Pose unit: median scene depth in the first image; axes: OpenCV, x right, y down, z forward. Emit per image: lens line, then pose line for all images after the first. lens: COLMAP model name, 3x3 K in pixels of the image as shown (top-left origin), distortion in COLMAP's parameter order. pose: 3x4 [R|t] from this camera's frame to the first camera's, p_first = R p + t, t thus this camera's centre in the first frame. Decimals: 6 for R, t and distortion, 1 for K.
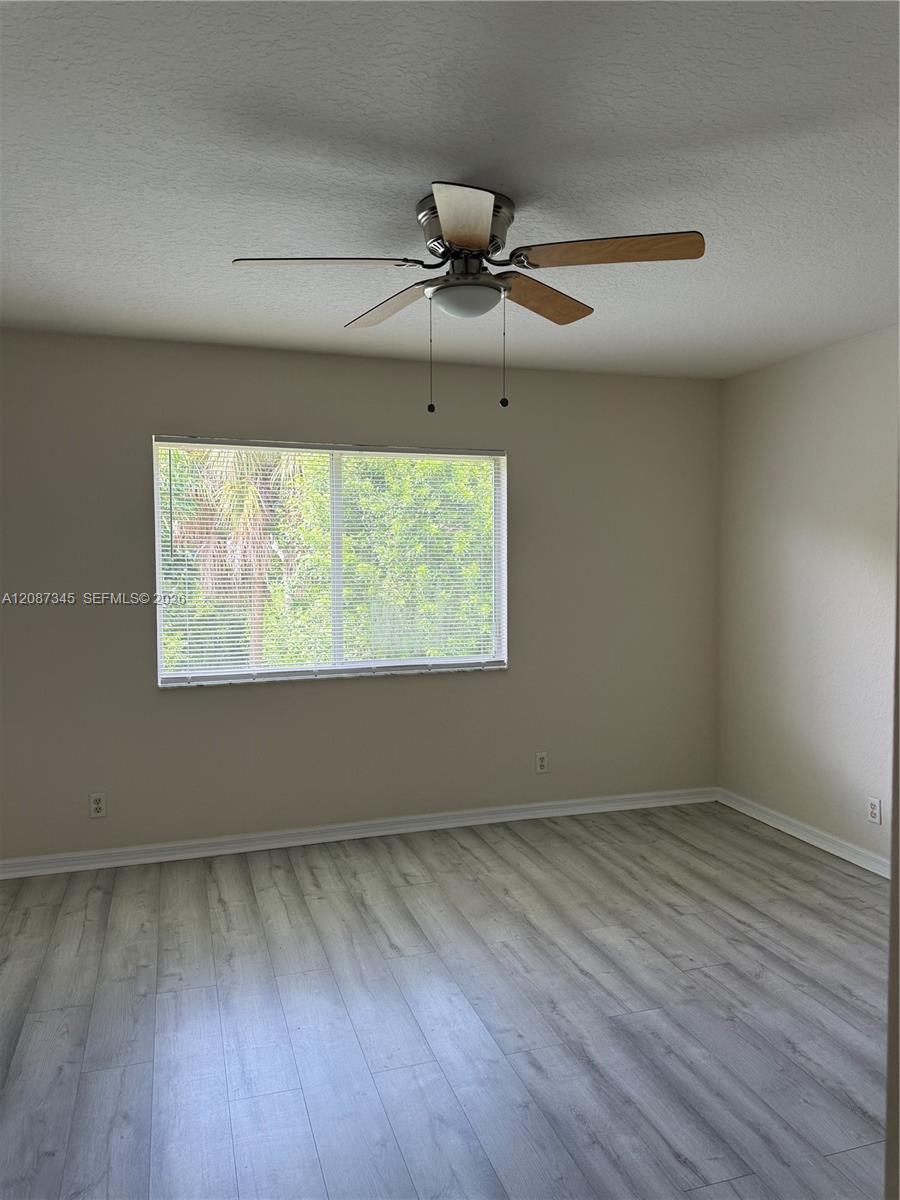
lens RADIAL K [[858.5, 0, 446.4], [0, 858.5, 603.7], [0, 0, 1]] dist [0.027904, -0.025147]
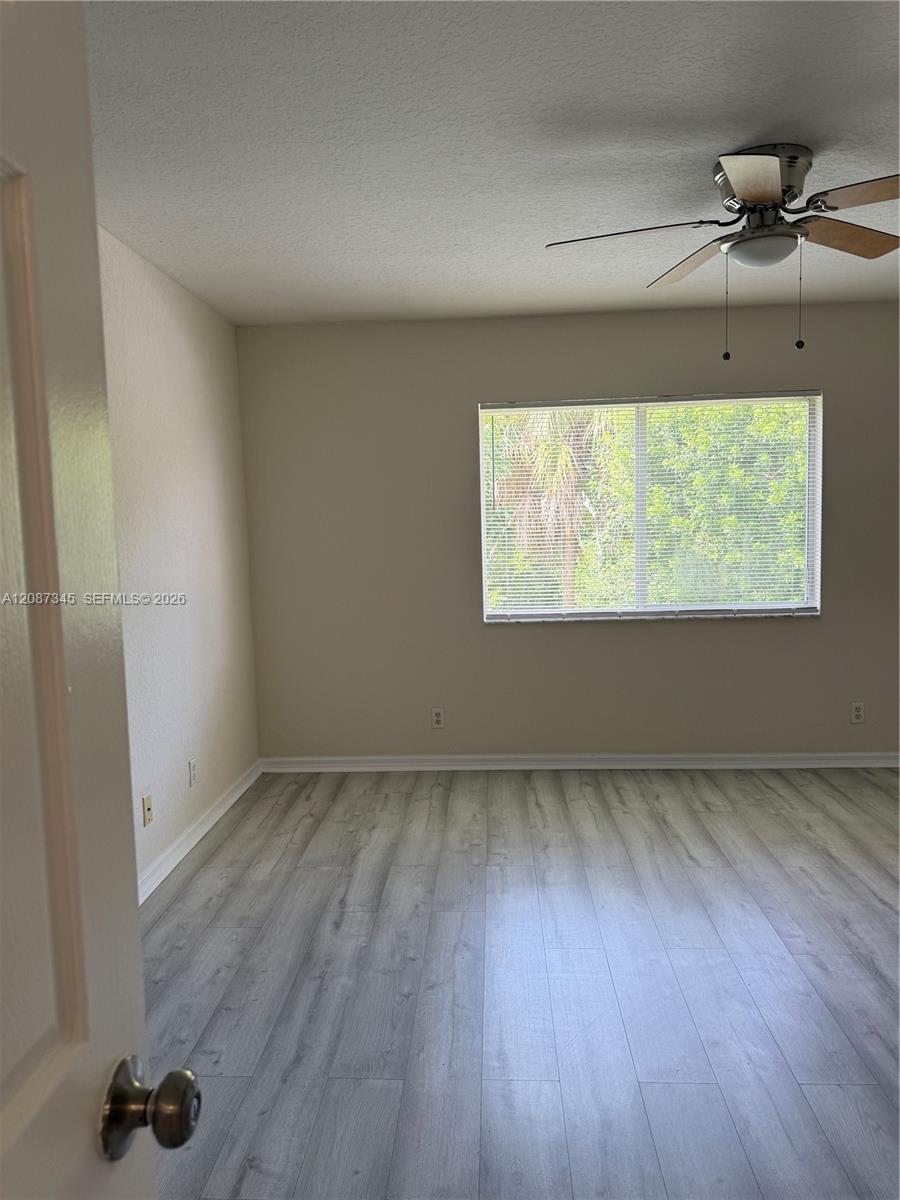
lens RADIAL K [[850.8, 0, 457.1], [0, 850.8, 599.0], [0, 0, 1]] dist [0.043051, -0.055083]
pose [[0.938991, 0.007306, -0.343864, 0.033617], [0.007544, 0.999096, 0.041826, 0.022783], [0.343859, -0.041868, 0.938088, -0.117530]]
